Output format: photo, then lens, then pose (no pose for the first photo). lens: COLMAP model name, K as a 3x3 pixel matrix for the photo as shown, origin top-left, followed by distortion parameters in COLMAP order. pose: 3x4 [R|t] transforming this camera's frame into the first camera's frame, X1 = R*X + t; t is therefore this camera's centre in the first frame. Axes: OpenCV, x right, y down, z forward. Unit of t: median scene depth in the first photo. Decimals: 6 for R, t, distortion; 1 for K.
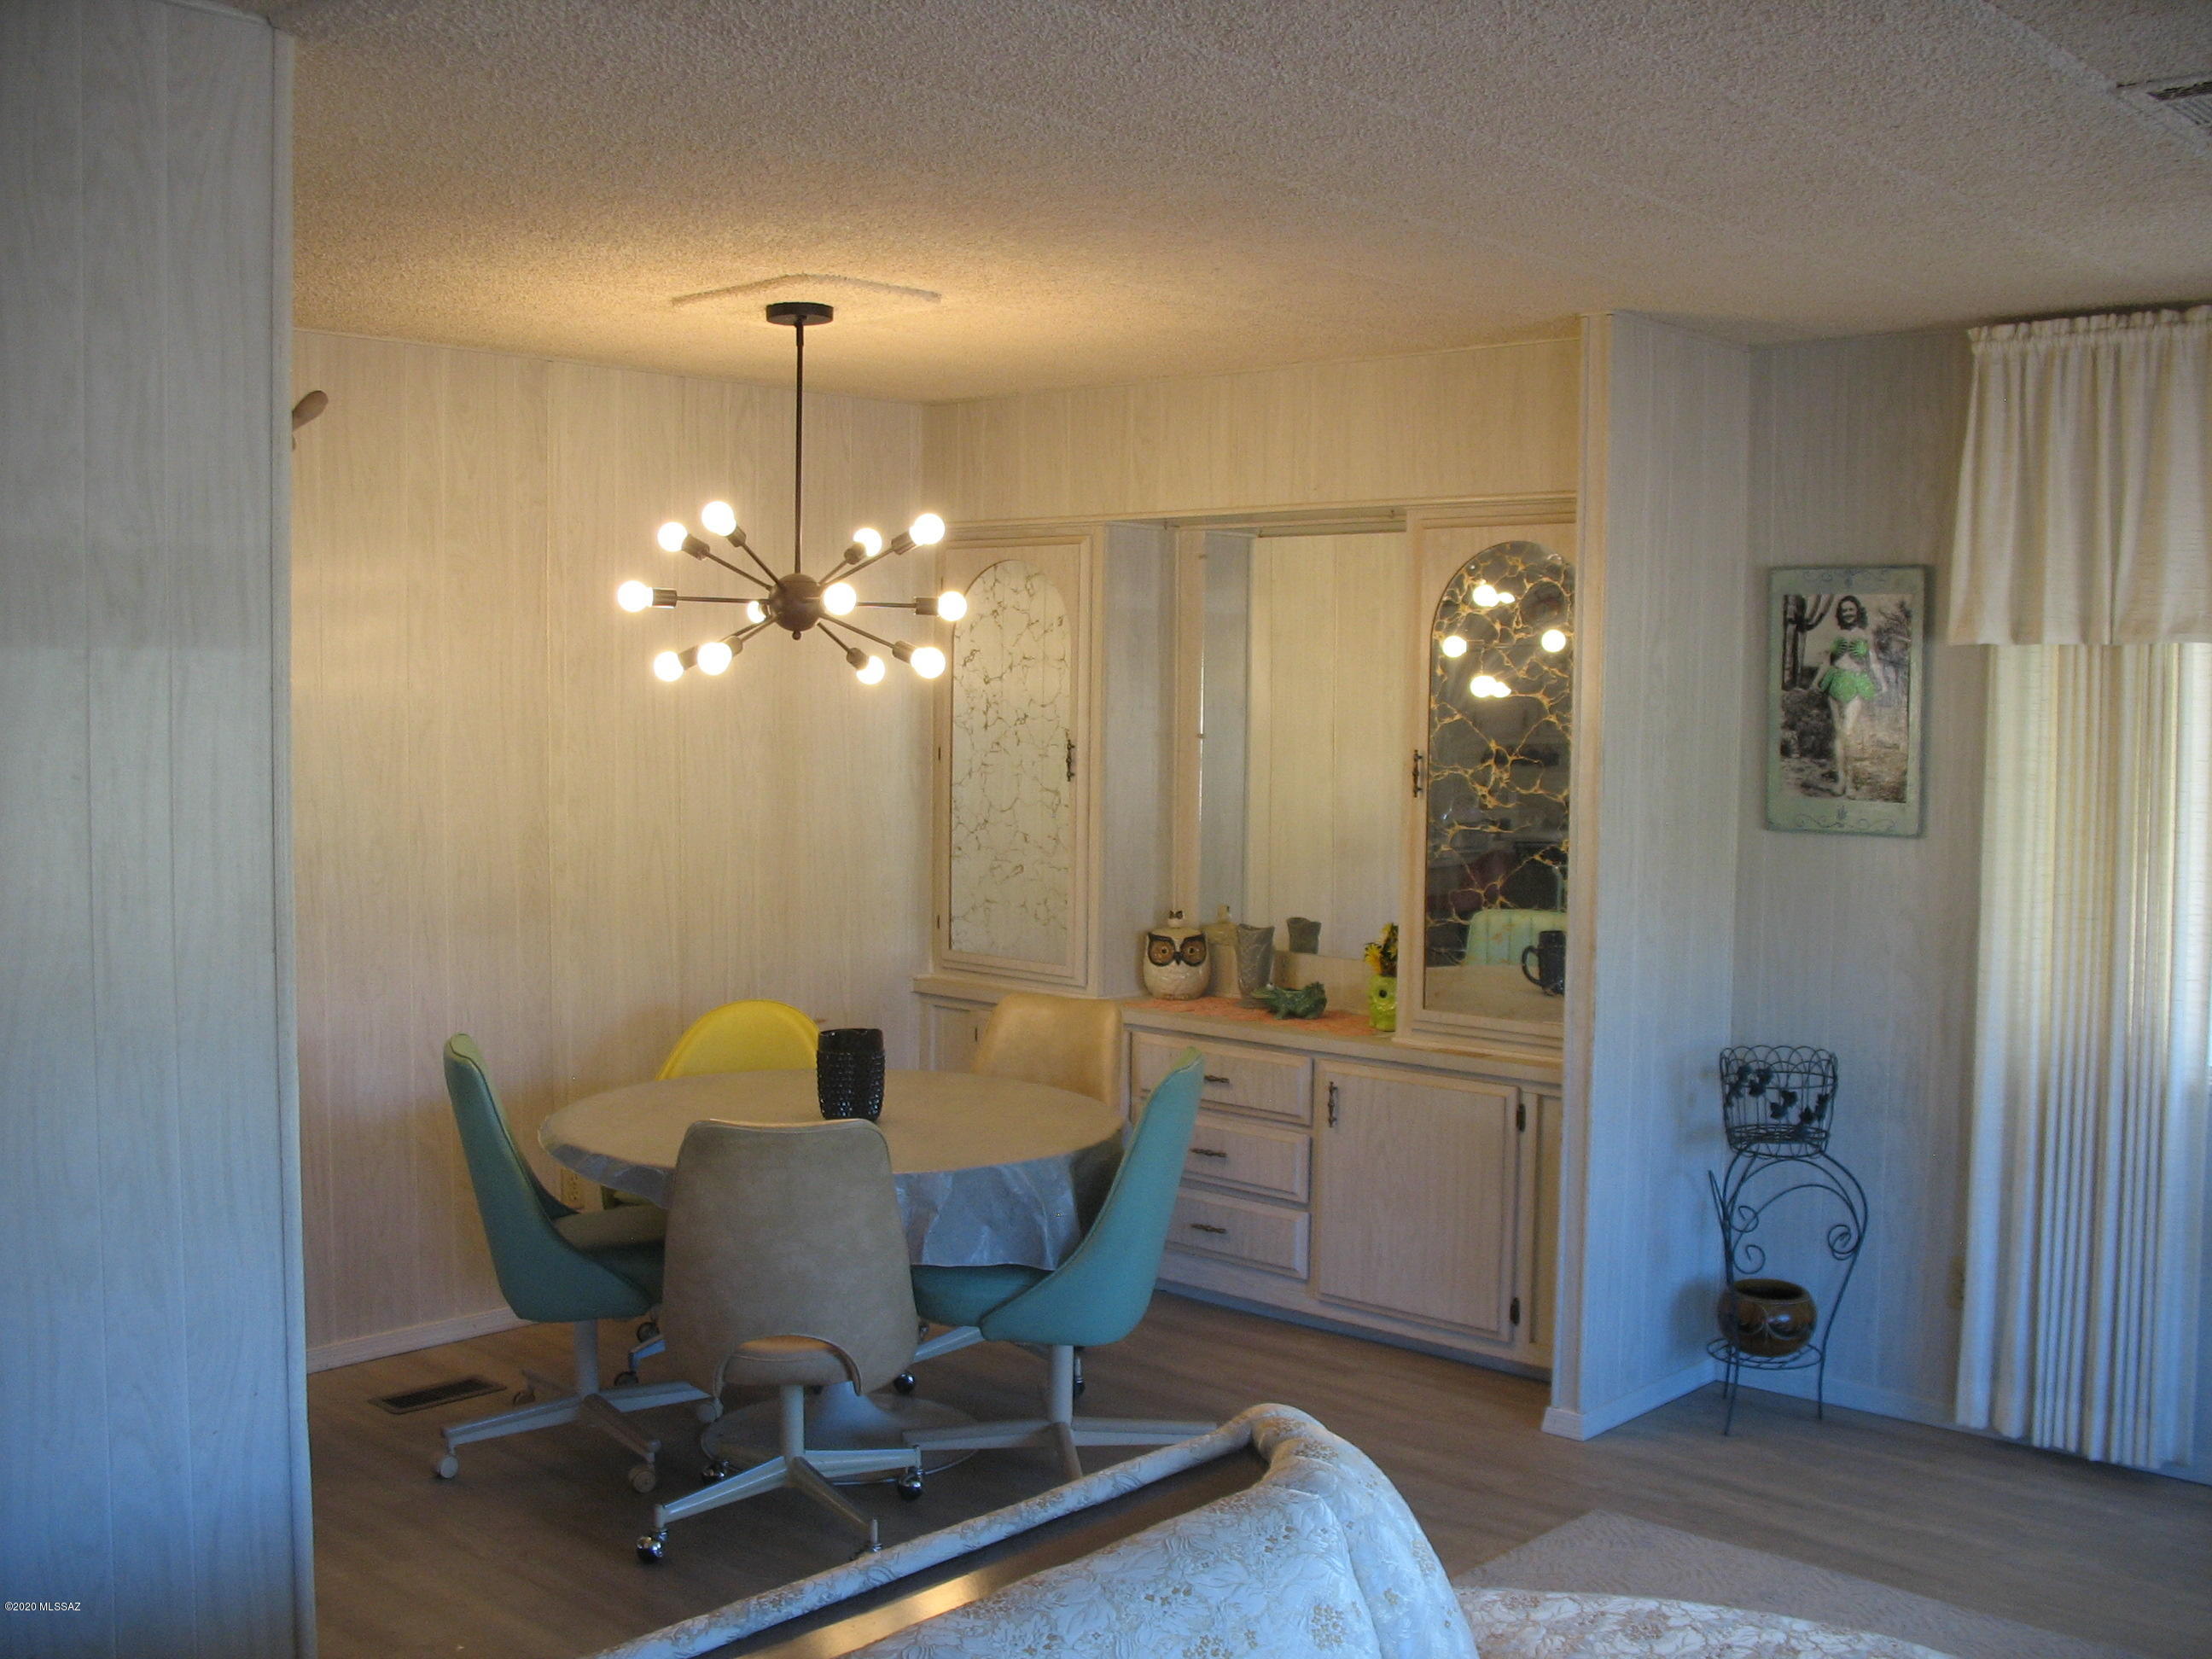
lens RADIAL K [[2302.3, 0, 1115.8], [0, 2302.3, 848.1], [0, 0, 1]] dist [-0.194427, 0.224087]
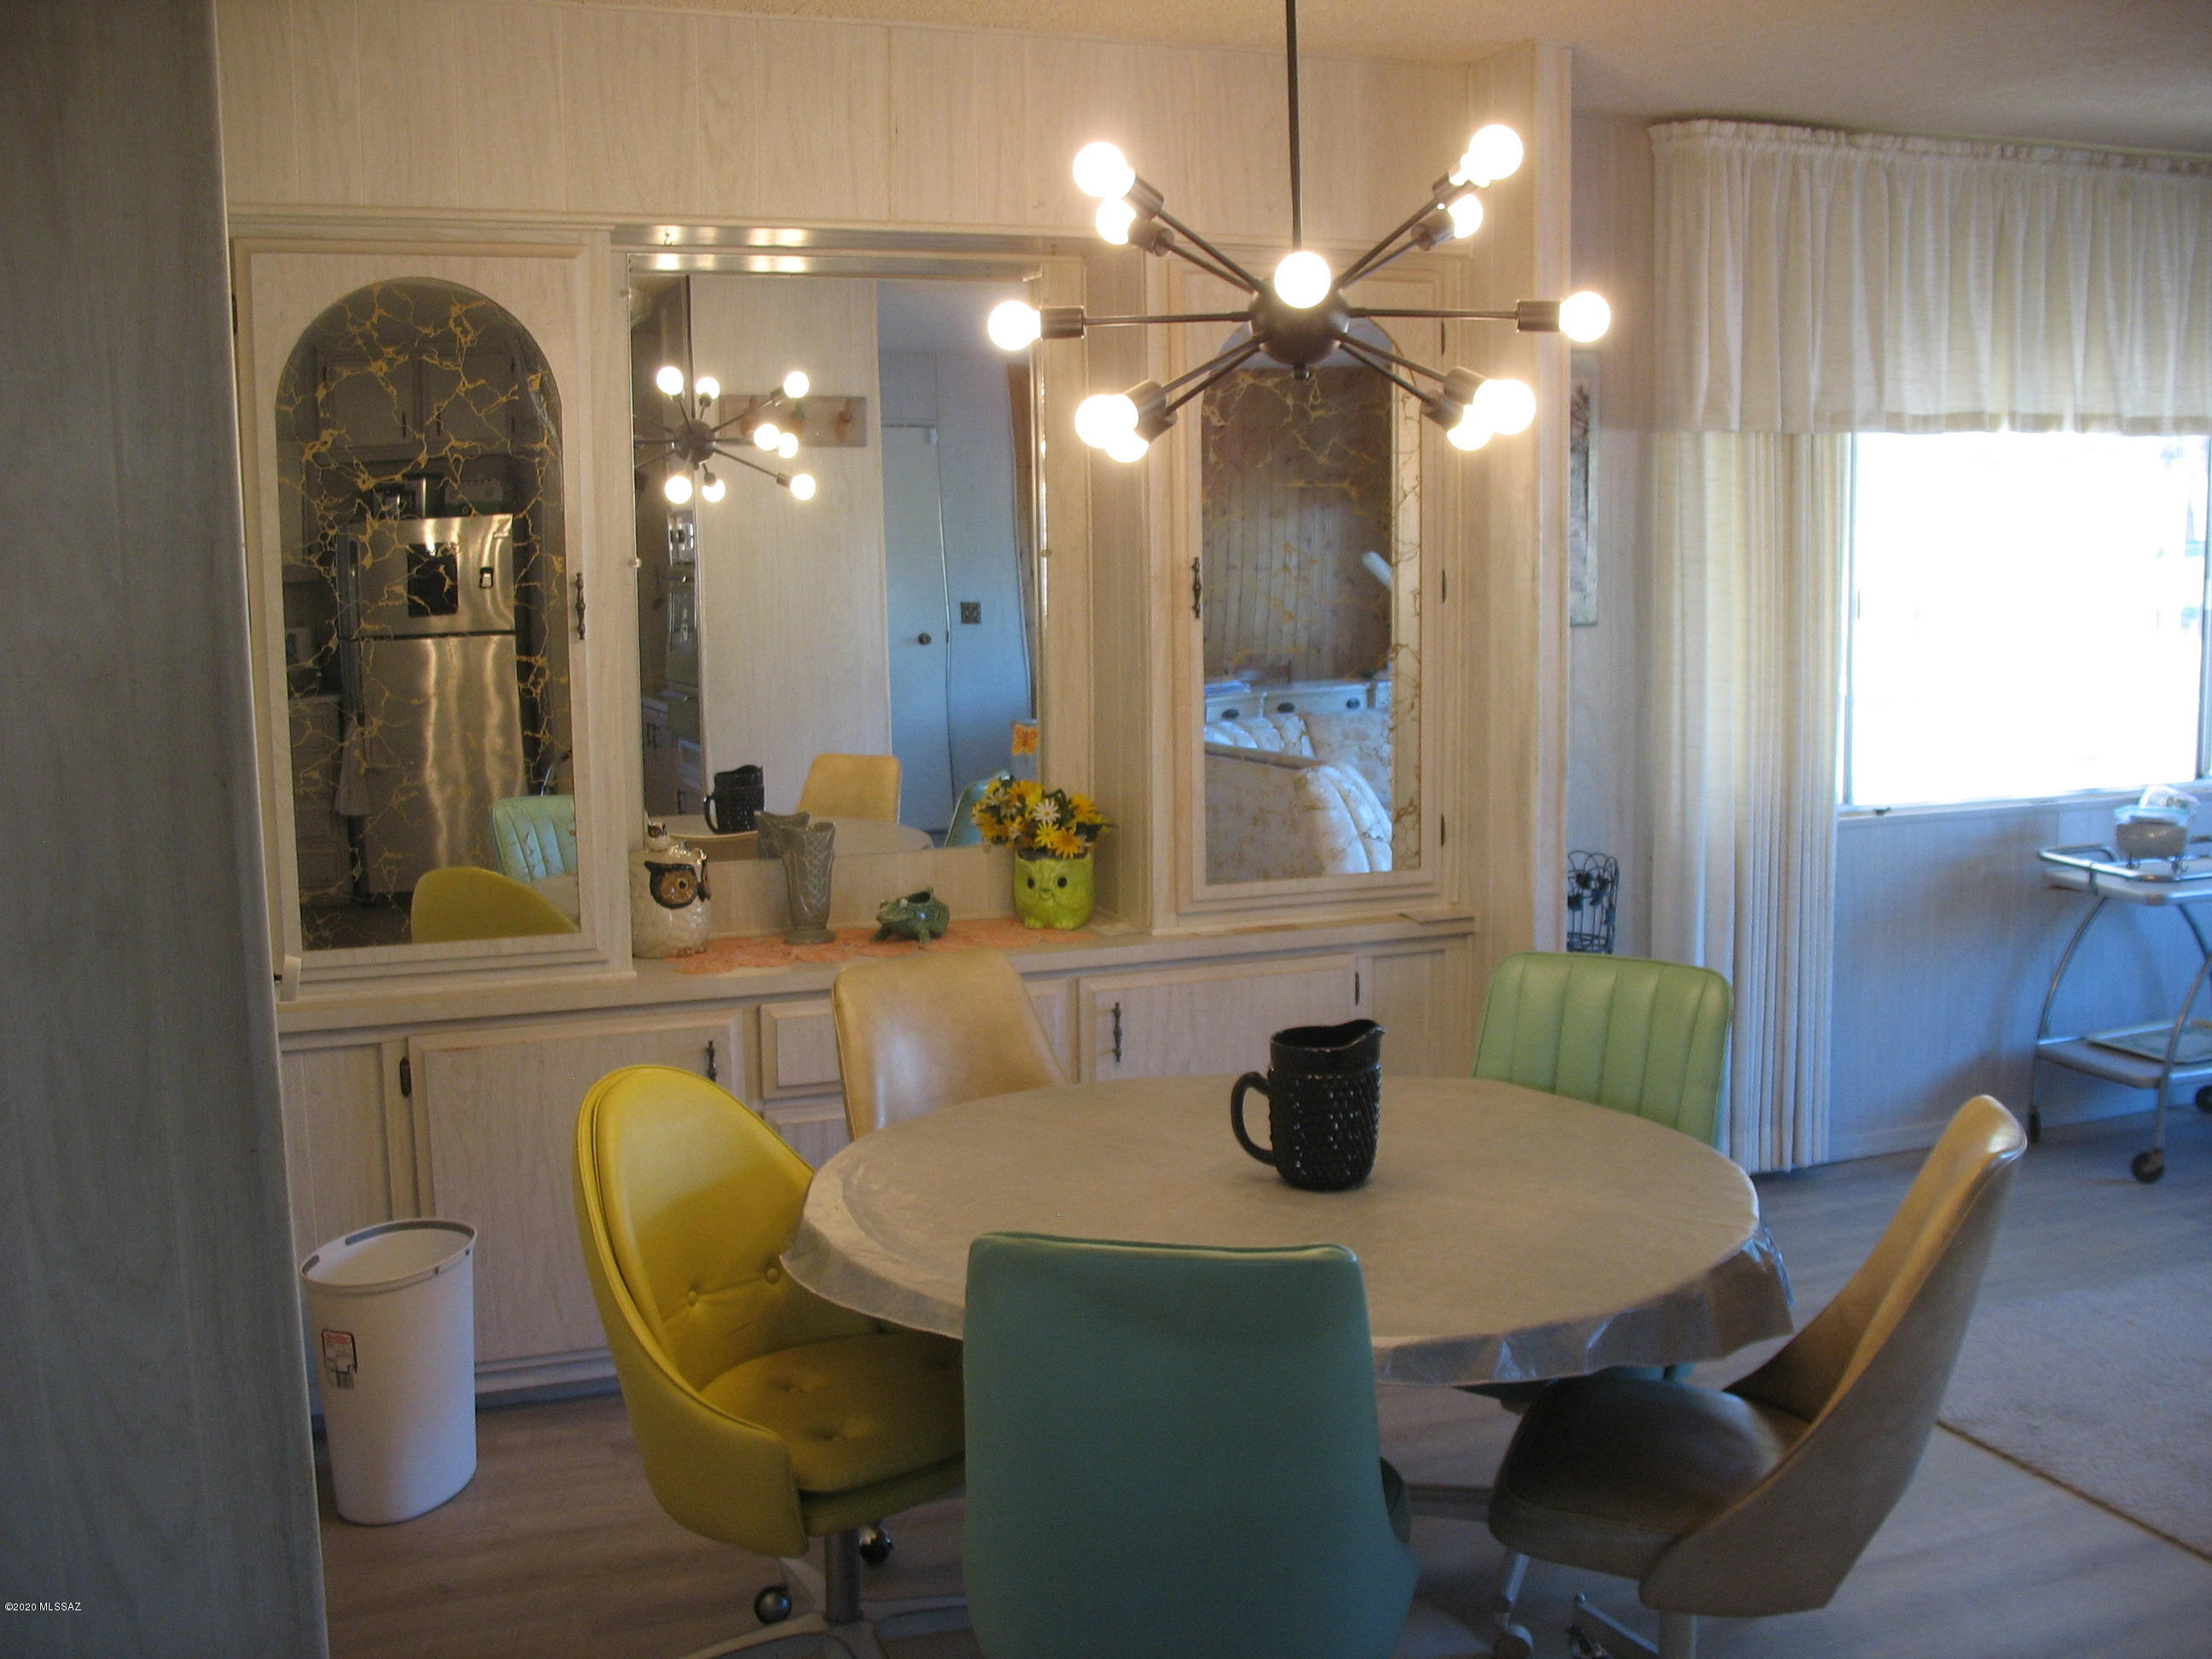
lens RADIAL K [[2302.3, 0, 1115.8], [0, 2302.3, 848.1], [0, 0, 1]] dist [-0.194427, 0.224087]
pose [[0.432014, -0.141295, 0.890730, -0.695171], [0.079498, 0.989773, 0.118448, -0.046693], [-0.898356, 0.019640, 0.438828, 0.804516]]
